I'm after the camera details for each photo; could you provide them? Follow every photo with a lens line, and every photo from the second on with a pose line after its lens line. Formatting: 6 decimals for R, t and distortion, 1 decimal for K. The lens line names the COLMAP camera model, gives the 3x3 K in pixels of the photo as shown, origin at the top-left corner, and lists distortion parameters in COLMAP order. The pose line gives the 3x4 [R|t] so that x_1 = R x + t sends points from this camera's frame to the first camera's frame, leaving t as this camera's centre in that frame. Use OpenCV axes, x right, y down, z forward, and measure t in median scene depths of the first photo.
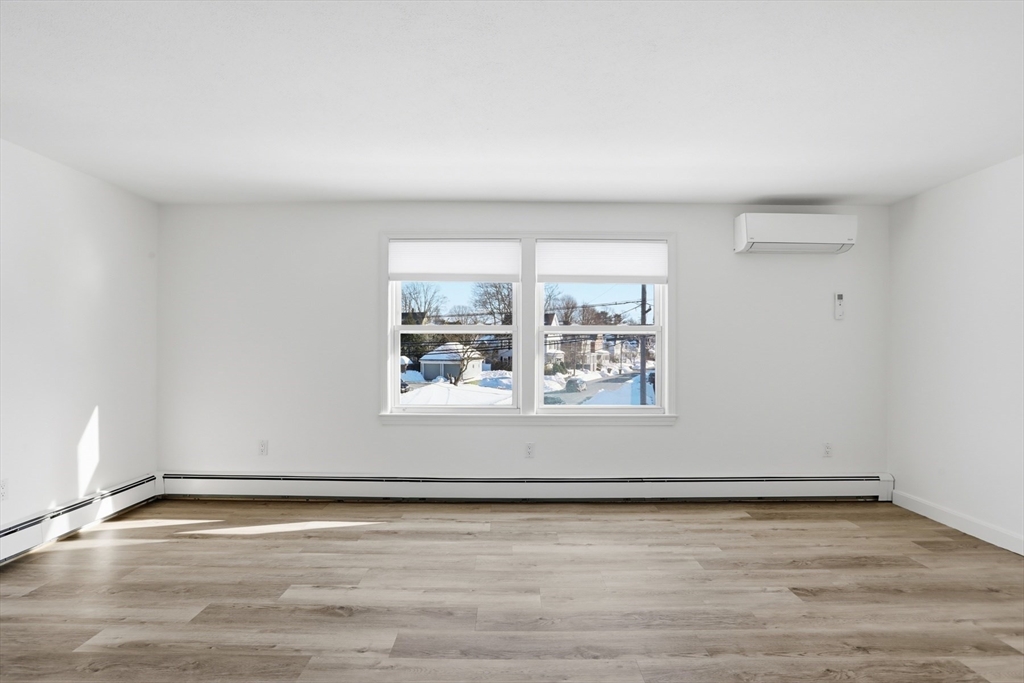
lens RADIAL K [[507.3, 0, 512.0], [0, 507.3, 341.5], [0, 0, 1]] dist [-0.039792, 0.010155]
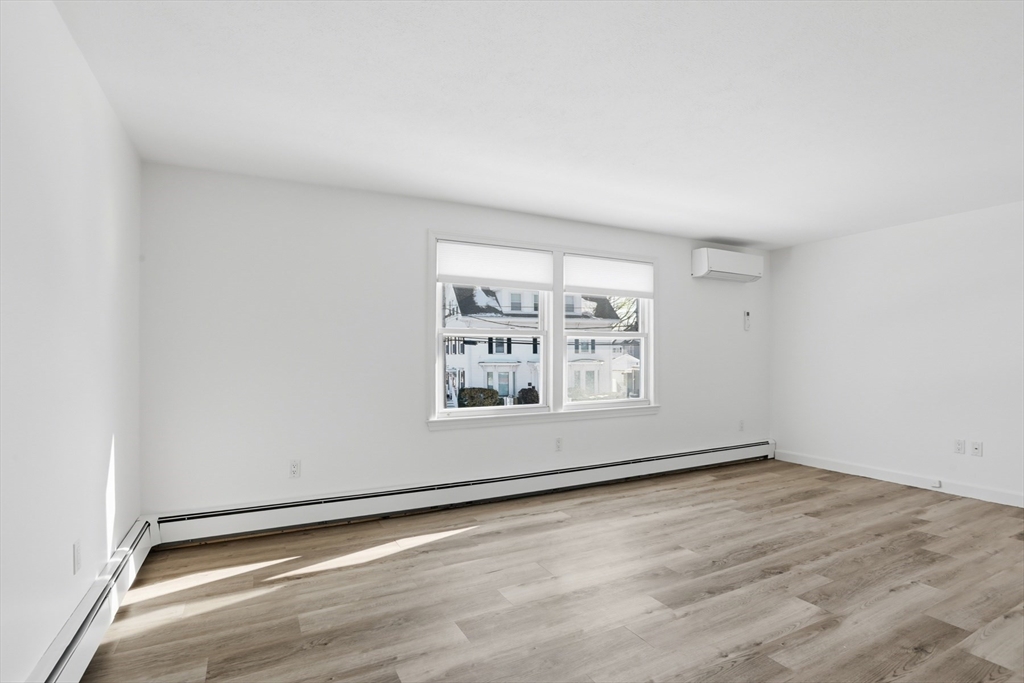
lens RADIAL K [[524.5, 0, 512.0], [0, 524.5, 341.5], [0, 0, 1]] dist [-0.034724, 0.001412]
pose [[0.876336, 0.007100, 0.481648, -0.661794], [-0.002875, 0.999951, -0.009510, 0.003294], [-0.481692, 0.006949, 0.876313, 0.054772]]
